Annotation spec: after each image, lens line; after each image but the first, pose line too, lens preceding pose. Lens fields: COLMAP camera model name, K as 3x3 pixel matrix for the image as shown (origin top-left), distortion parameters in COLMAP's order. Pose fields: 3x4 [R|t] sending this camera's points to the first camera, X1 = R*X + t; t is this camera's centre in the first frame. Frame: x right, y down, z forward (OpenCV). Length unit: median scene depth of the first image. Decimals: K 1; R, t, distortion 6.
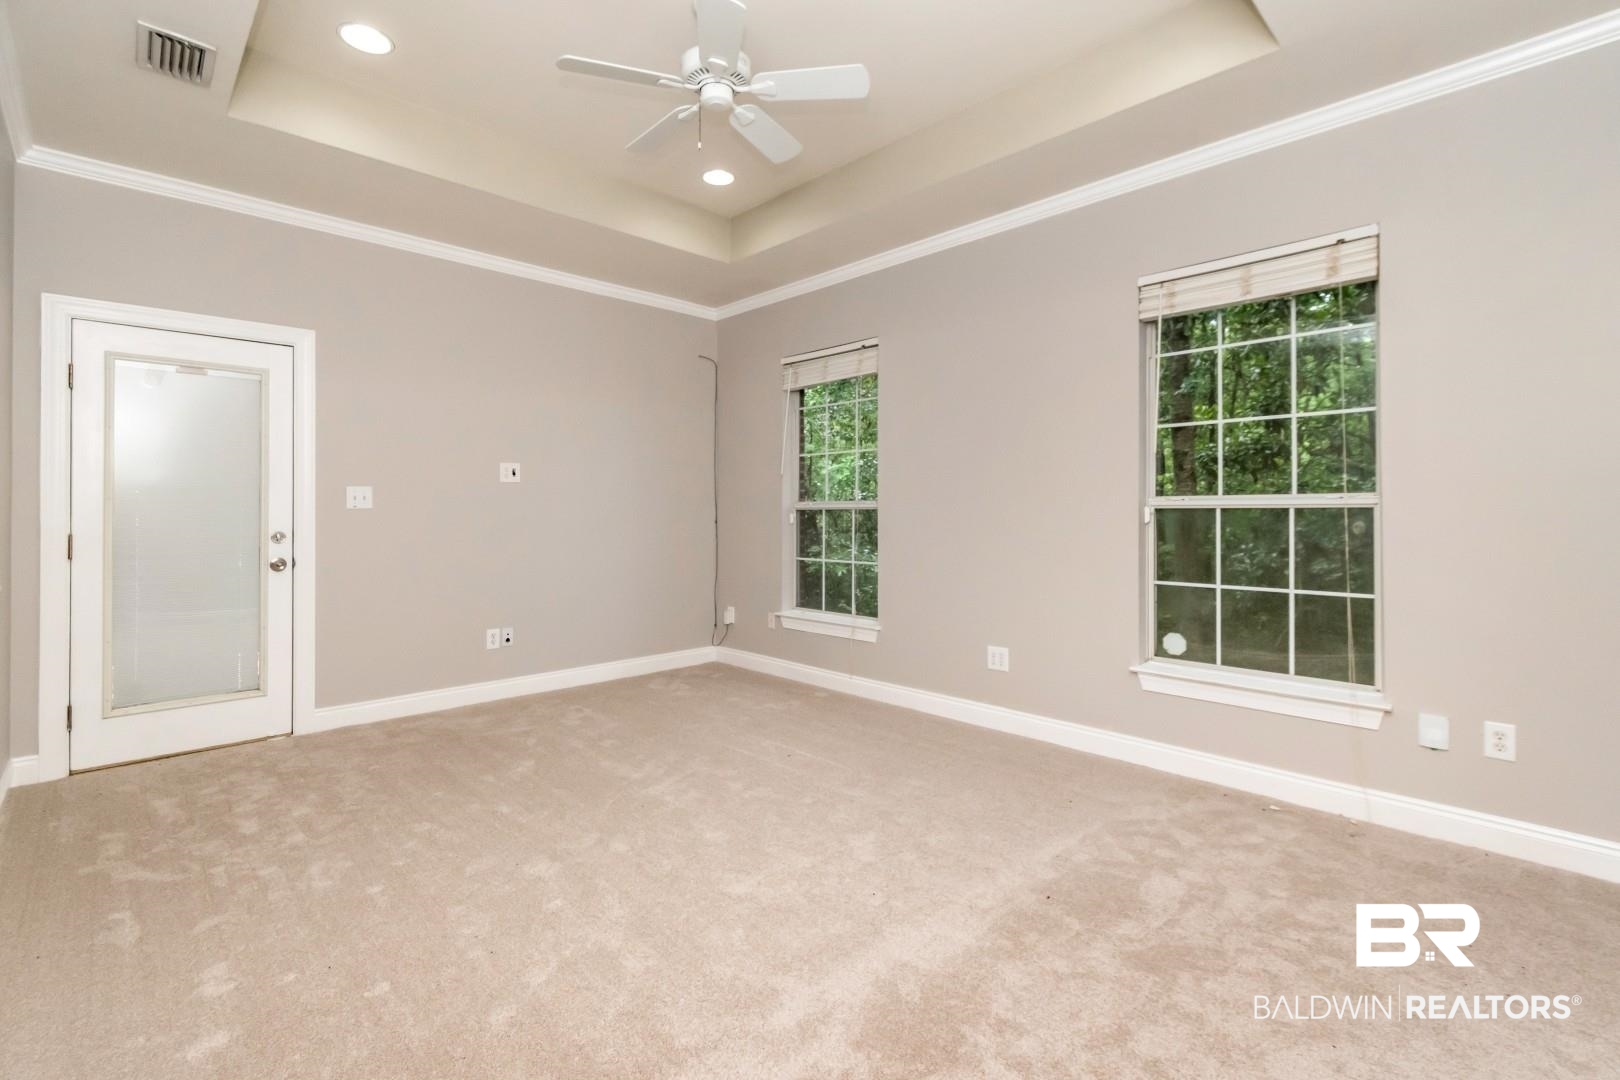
lens RADIAL K [[729.4, 0, 831.4], [0, 729.4, 503.2], [0, 0, 1]] dist [0.000315, -0.000186]
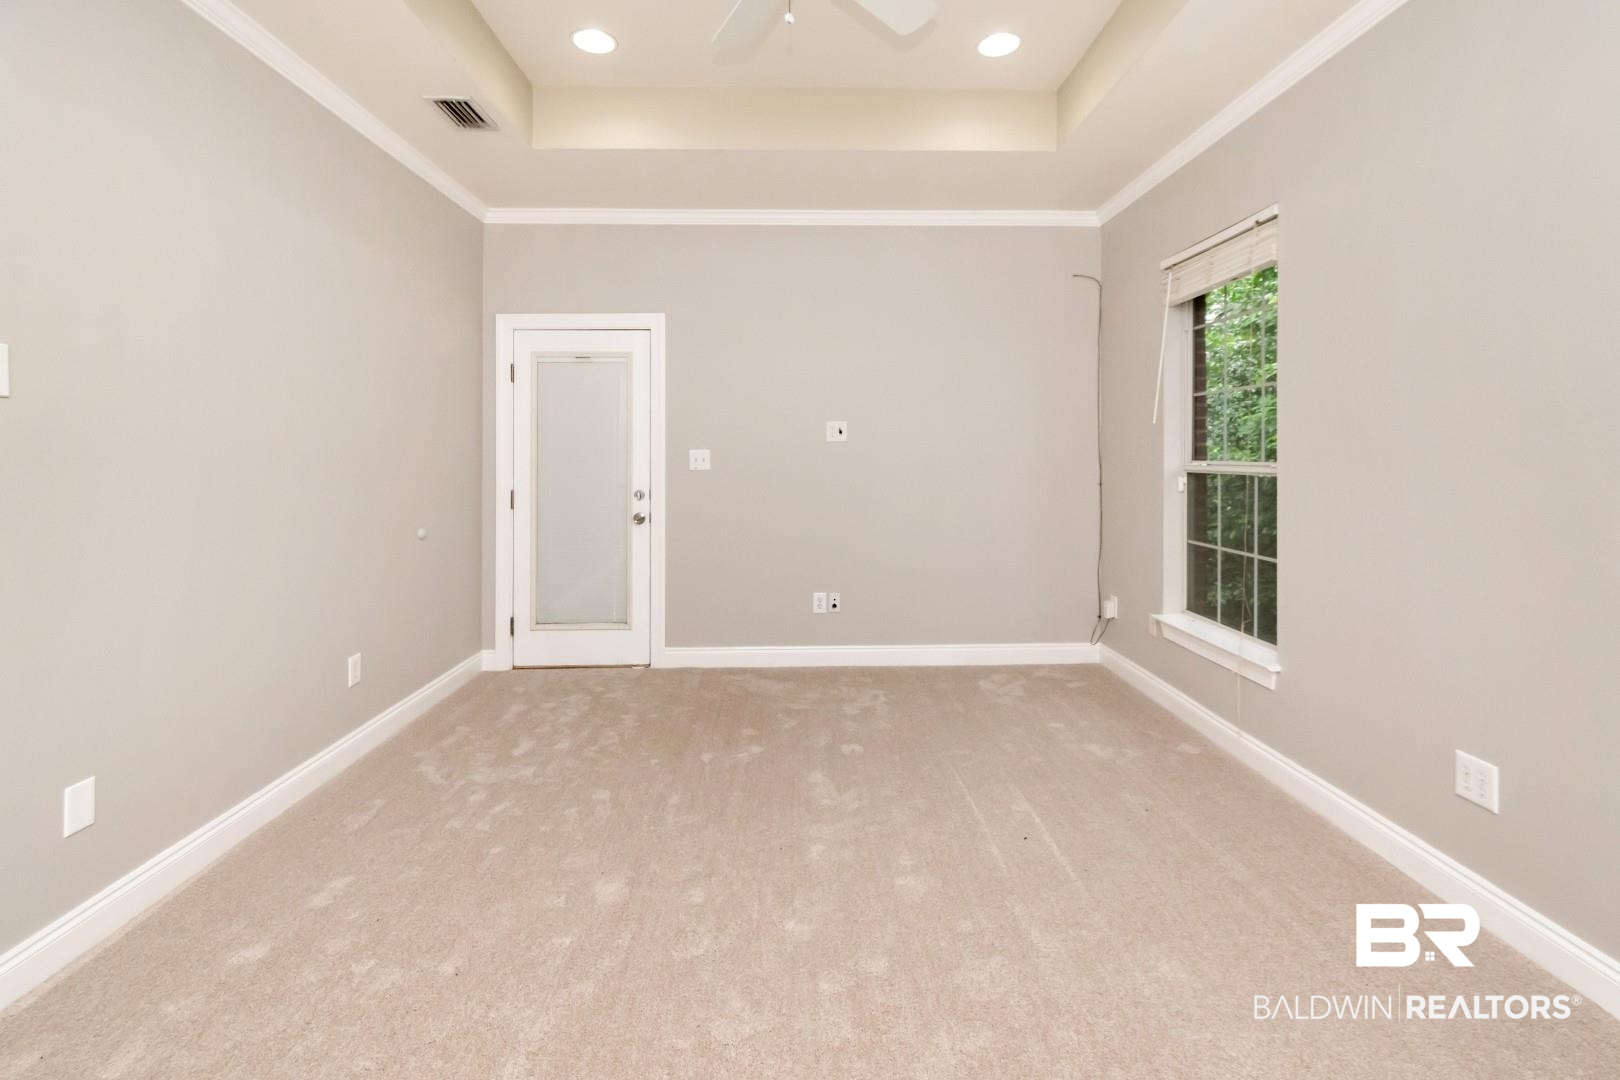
lens RADIAL K [[757.0, 0, 812.9], [0, 757.0, 443.5], [0, 0, 1]] dist [0.000208, 0.000629]
pose [[0.725887, -0.010206, -0.687739, 0.272940], [0.009739, 0.999942, -0.004560, -0.026657], [0.687745, -0.003388, 0.725944, 0.312300]]
